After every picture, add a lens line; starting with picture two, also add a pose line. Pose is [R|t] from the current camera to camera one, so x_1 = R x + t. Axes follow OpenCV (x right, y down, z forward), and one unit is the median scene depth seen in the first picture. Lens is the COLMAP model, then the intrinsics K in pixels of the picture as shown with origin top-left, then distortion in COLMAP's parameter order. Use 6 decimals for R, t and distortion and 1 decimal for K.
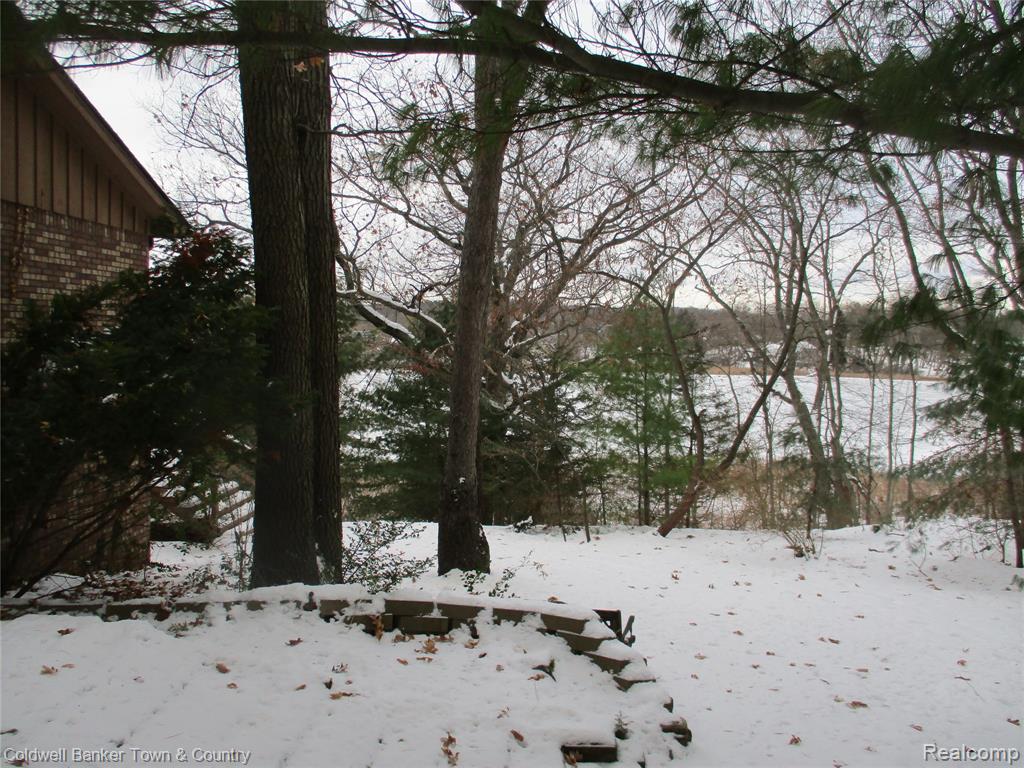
lens RADIAL K [[851.5, 0, 512.0], [0, 851.5, 384.0], [0, 0, 1]] dist [-0.048769, 0.037846]
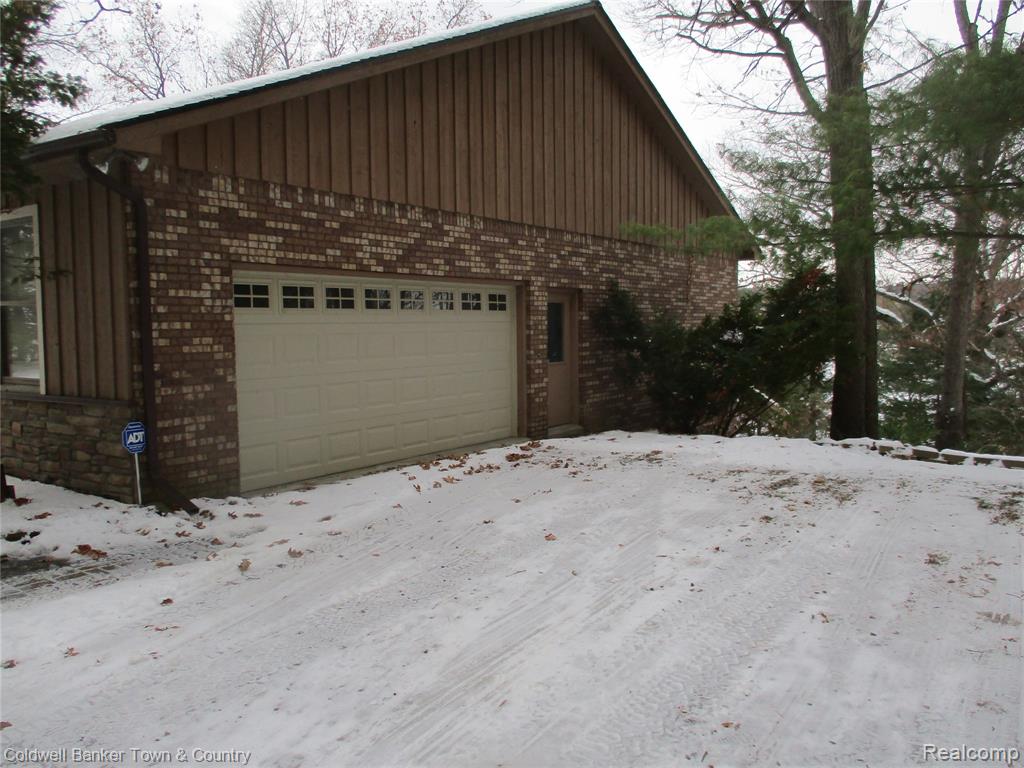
lens RADIAL K [[851.0, 0, 512.0], [0, 851.0, 384.0], [0, 0, 1]] dist [-0.027222, 0.009377]
pose [[0.864767, 0.011749, -0.502035, 0.009550], [-0.005364, 0.999885, 0.014160, 0.022877], [0.502144, -0.009553, 0.864731, -0.347788]]
